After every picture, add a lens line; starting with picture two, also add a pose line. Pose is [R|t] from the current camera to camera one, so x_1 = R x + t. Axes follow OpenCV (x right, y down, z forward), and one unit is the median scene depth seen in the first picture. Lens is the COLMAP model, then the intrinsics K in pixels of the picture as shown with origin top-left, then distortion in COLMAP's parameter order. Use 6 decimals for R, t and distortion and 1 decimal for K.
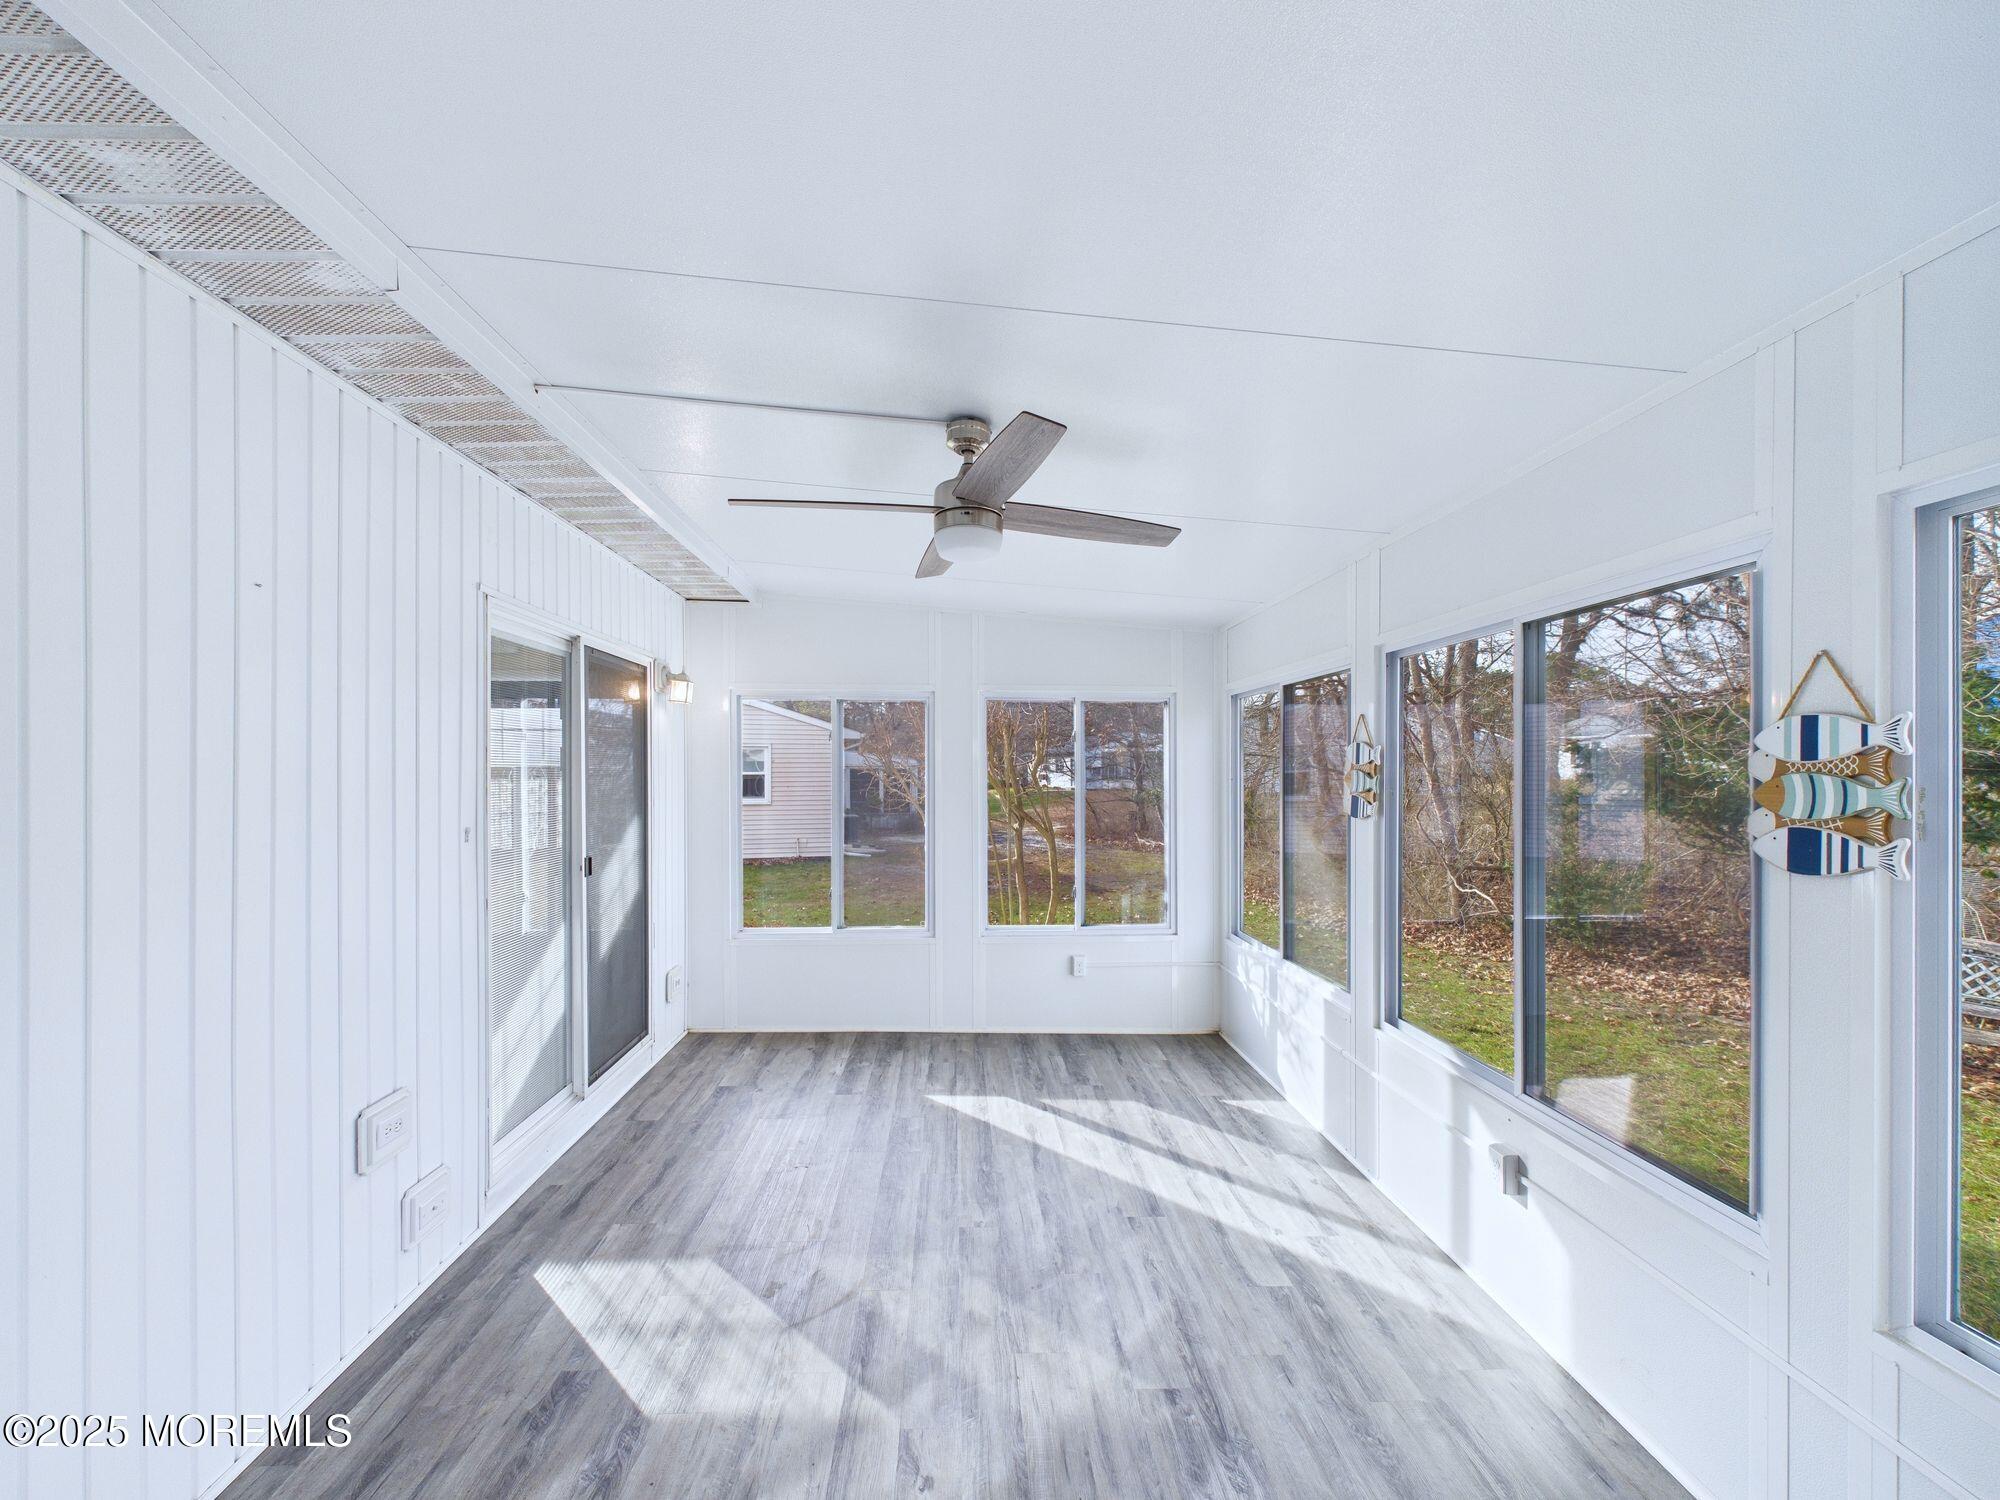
lens RADIAL K [[805.0, 0, 1000.0], [0, 805.0, 750.0], [0, 0, 1]] dist [-0.017052, -0.000009]
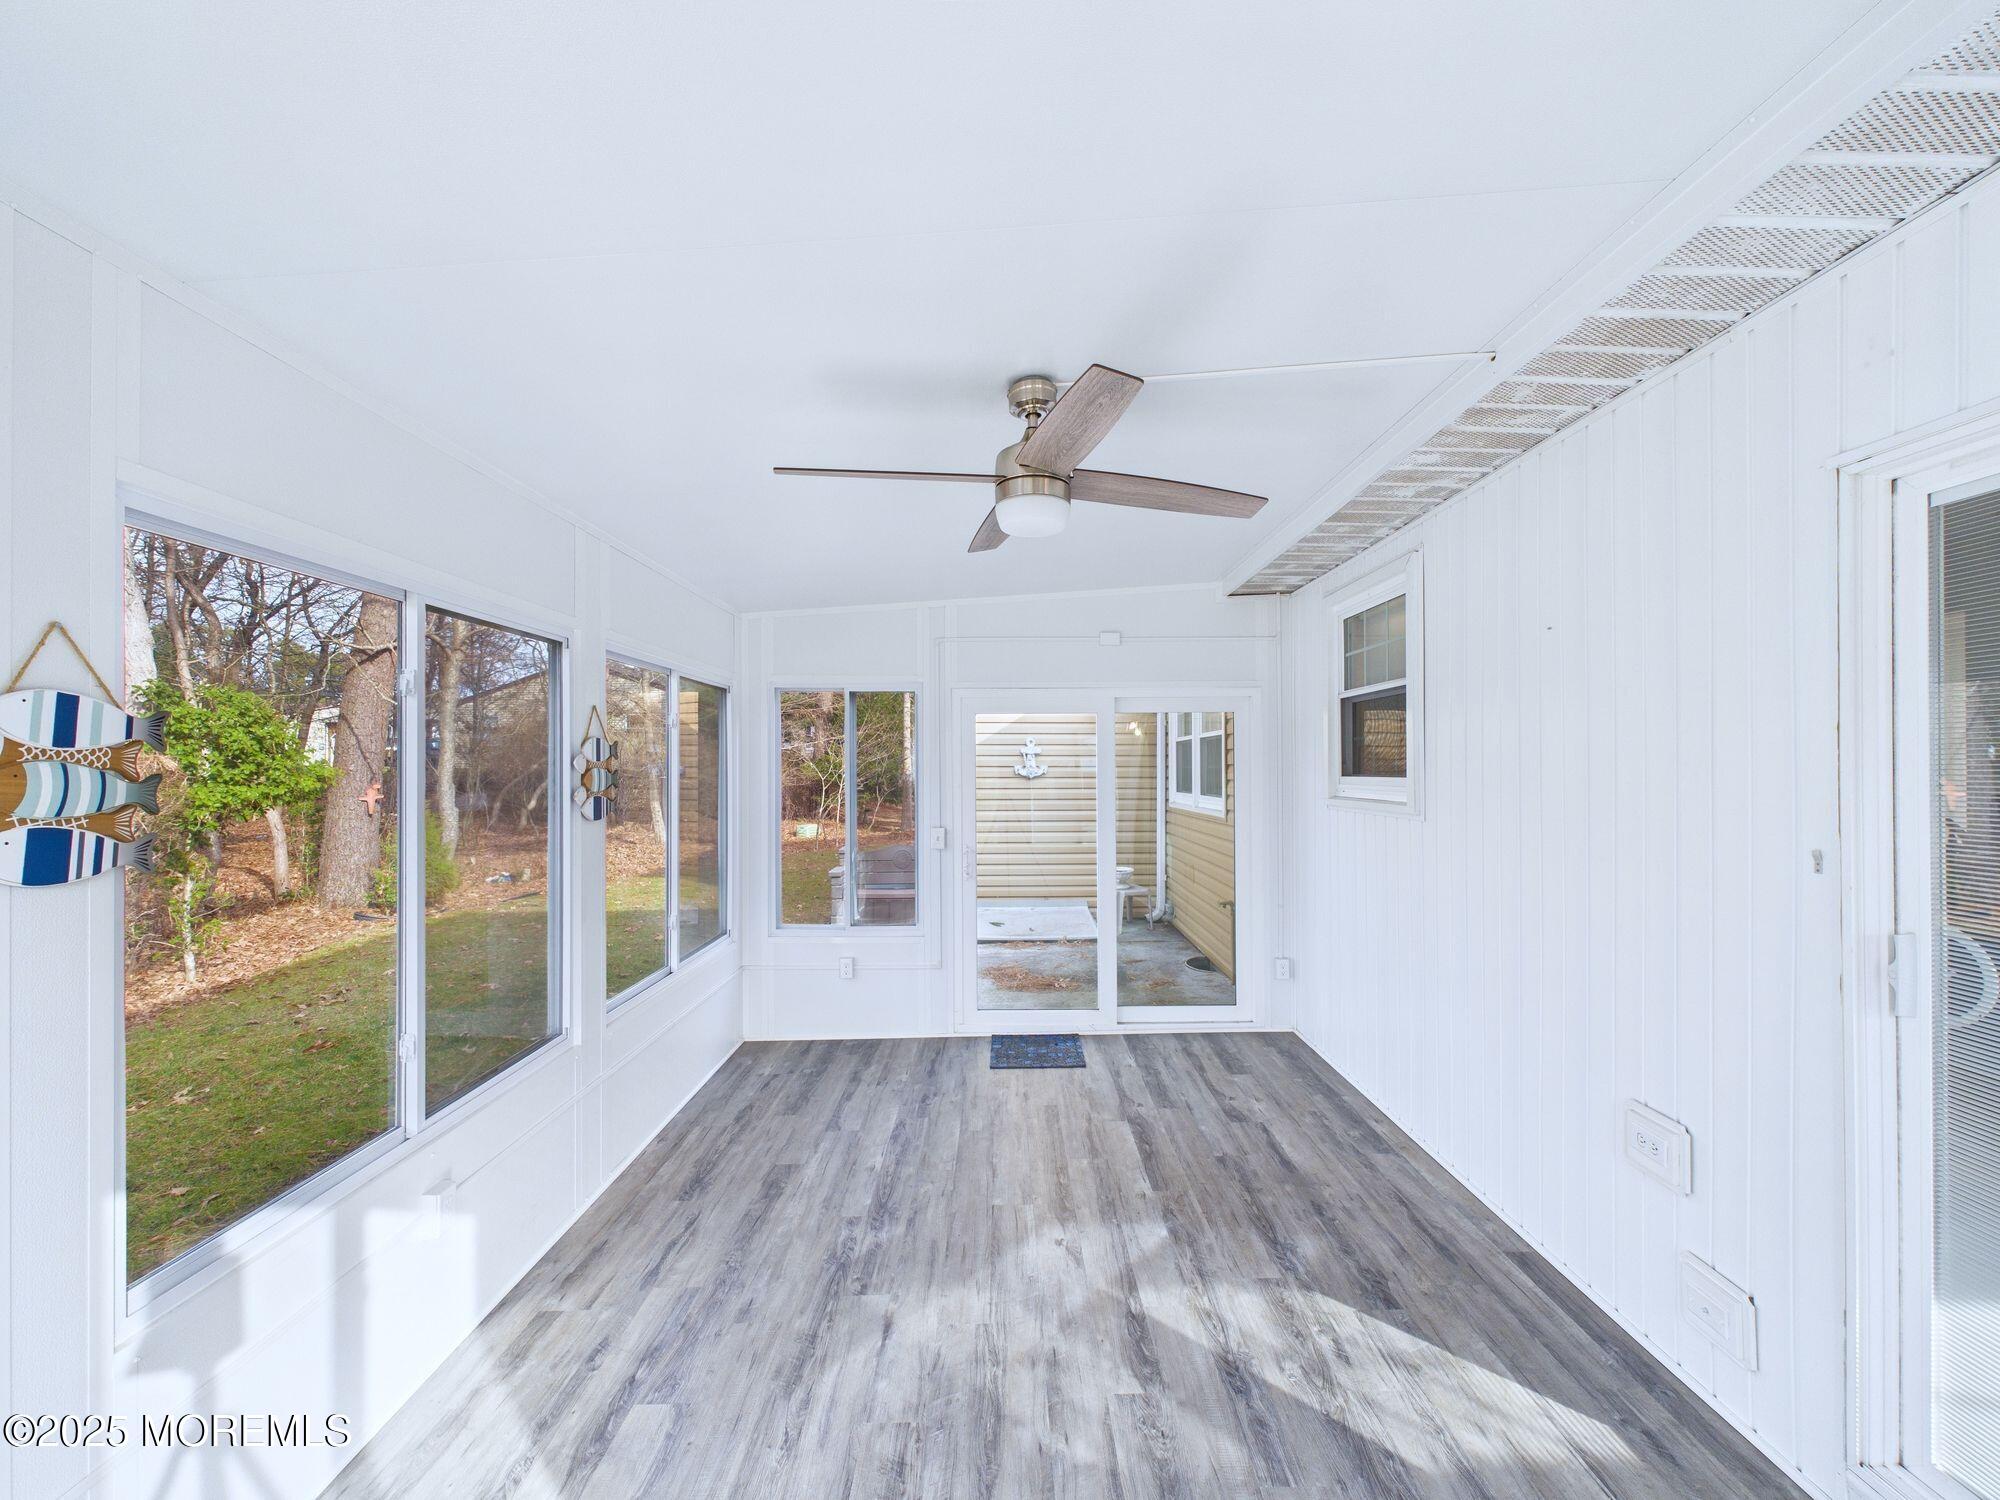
lens RADIAL K [[805.0, 0, 1000.0], [0, 805.0, 750.0], [0, 0, 1]] dist [-0.017052, -0.000009]
pose [[-0.998358, 0.000199, 0.057285, -0.047525], [-0.002644, 0.998769, -0.049537, 0.053342], [-0.057224, -0.049607, -0.997128, 1.838620]]
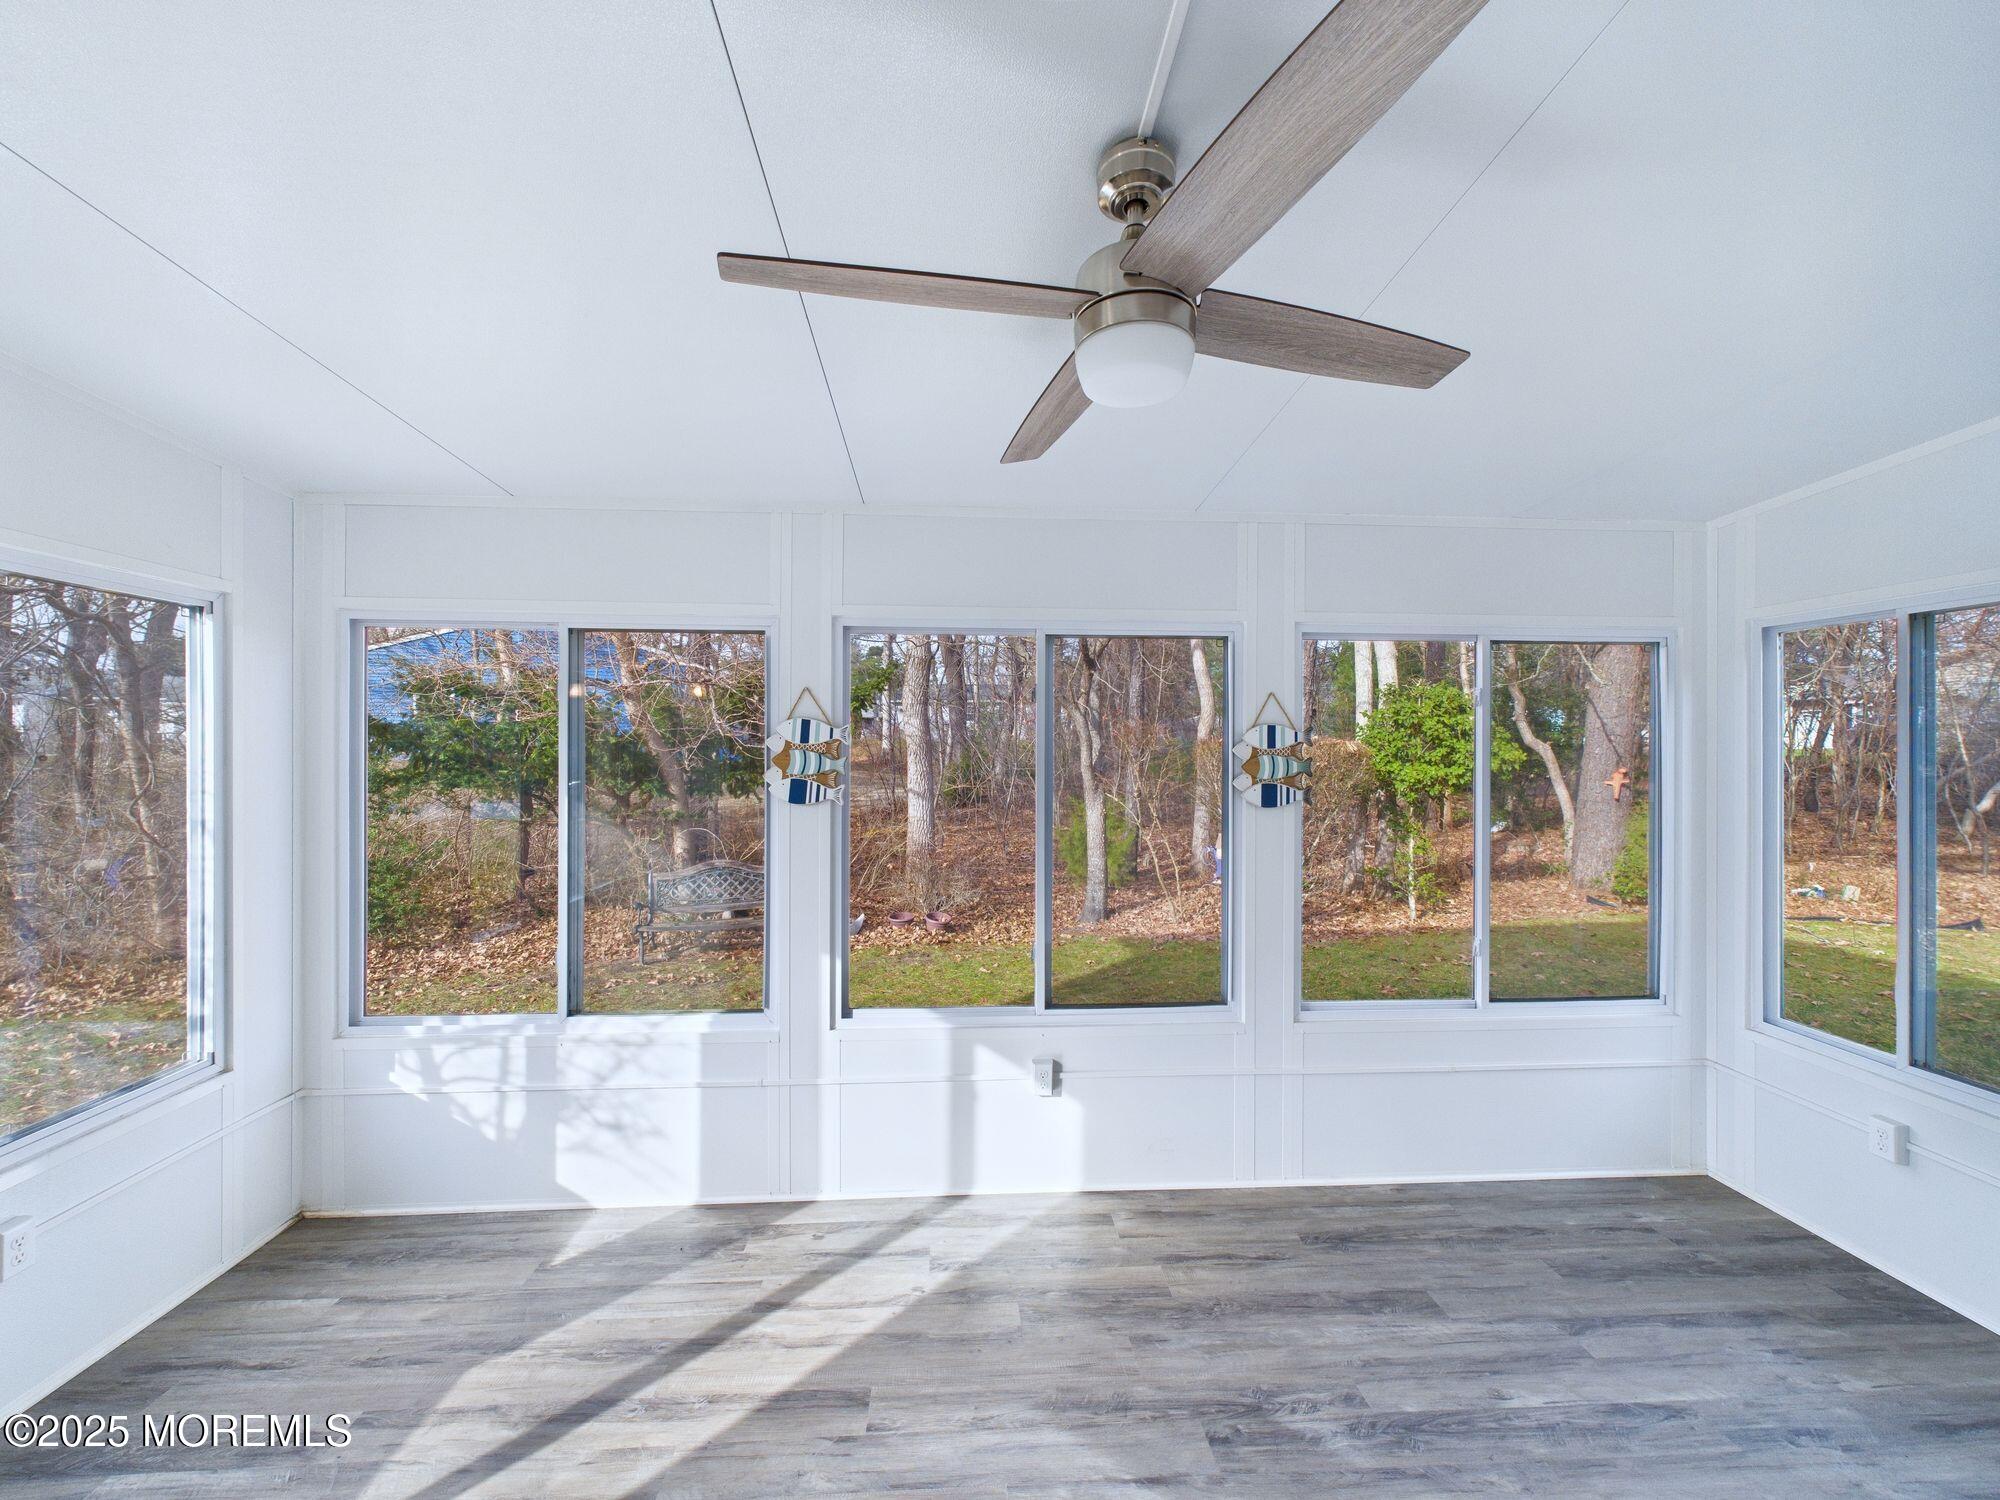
lens RADIAL K [[796.6, 0, 1000.0], [0, 796.6, 750.0], [0, 0, 1]] dist [-0.000267, -0.000387]
pose [[-0.000178, -0.009960, 0.999950, -0.575748], [-0.034547, 0.999354, 0.009948, 0.012967], [-0.999403, -0.034544, -0.000522, 1.060328]]
